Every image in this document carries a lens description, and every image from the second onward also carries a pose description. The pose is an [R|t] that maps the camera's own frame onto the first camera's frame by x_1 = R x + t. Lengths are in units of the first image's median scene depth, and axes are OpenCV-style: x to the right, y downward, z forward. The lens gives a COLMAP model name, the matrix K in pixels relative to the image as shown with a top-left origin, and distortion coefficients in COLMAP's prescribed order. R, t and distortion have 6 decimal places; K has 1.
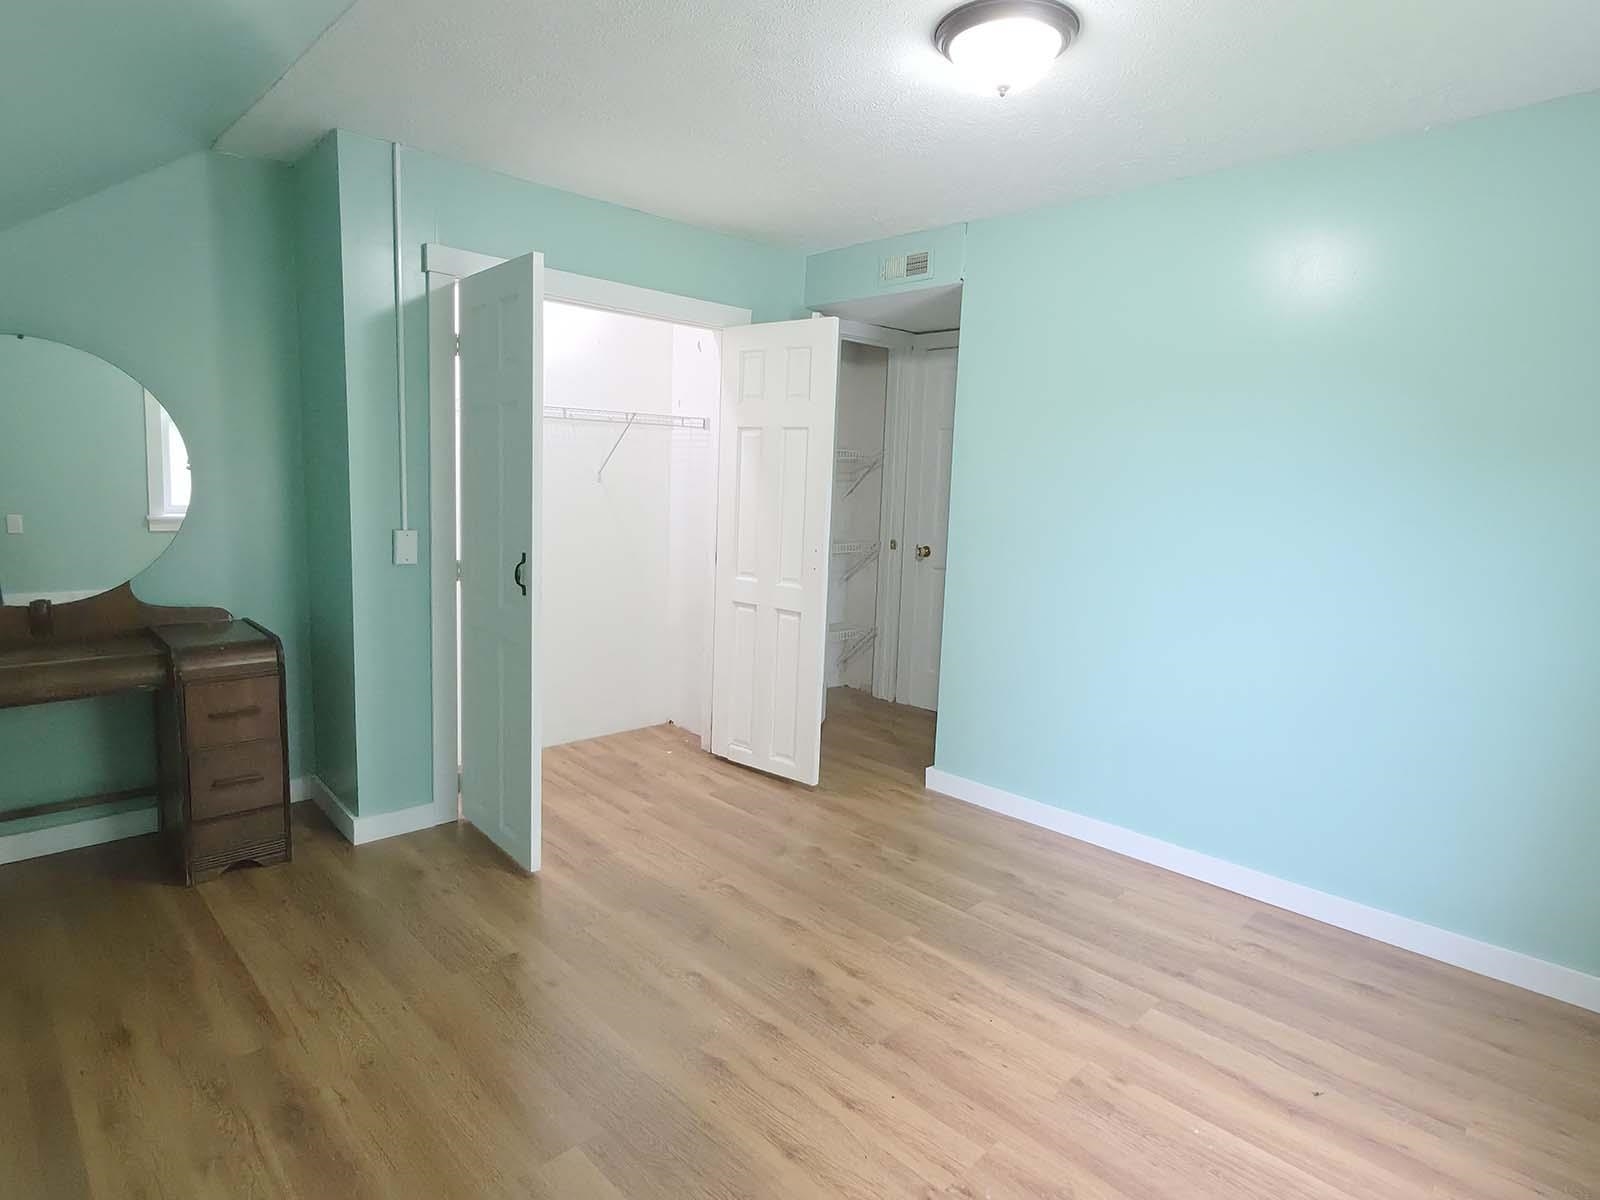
lens RADIAL K [[887.9, 0, 795.5], [0, 887.9, 596.5], [0, 0, 1]] dist [0.002003, -0.001724]
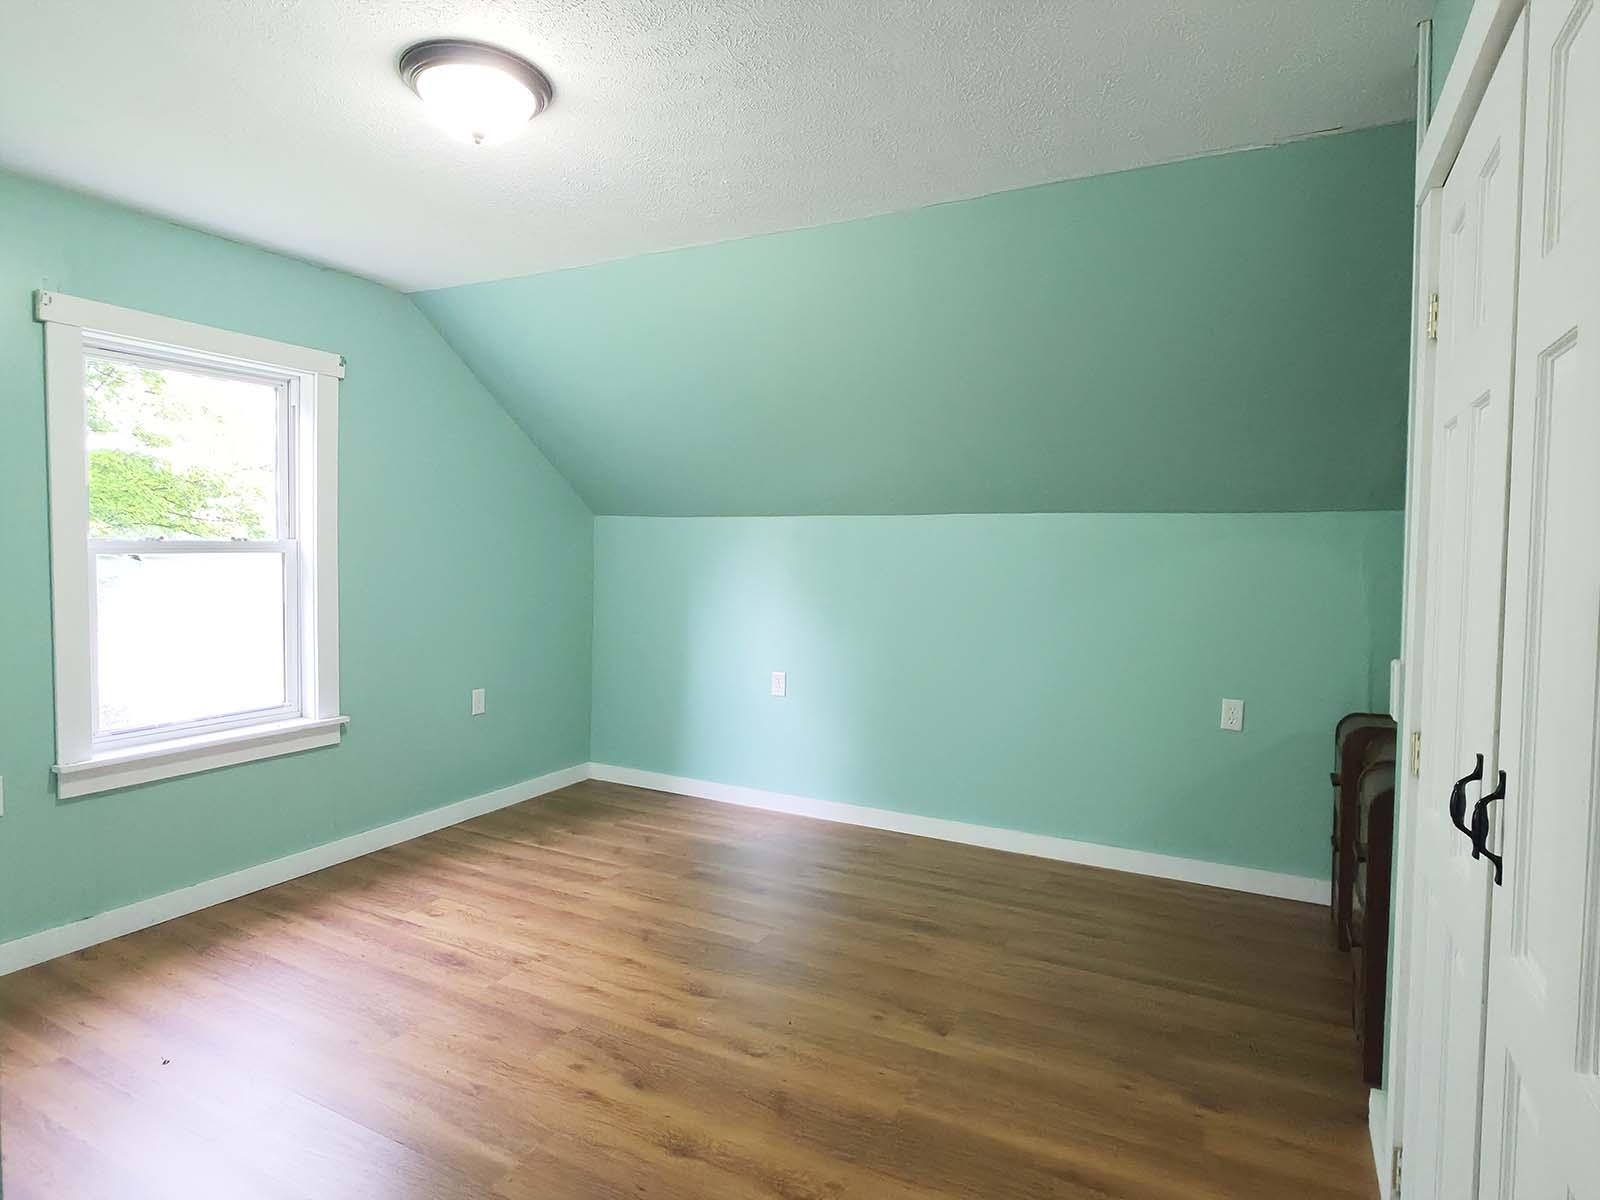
lens RADIAL K [[887.9, 0, 793.6], [0, 887.9, 593.7], [0, 0, 1]] dist [0.002003, -0.001724]
pose [[-0.953931, -0.028623, -0.298659, 0.160364], [-0.082347, 0.982189, 0.168889, -0.244113], [0.288506, 0.185702, -0.939297, 1.912187]]
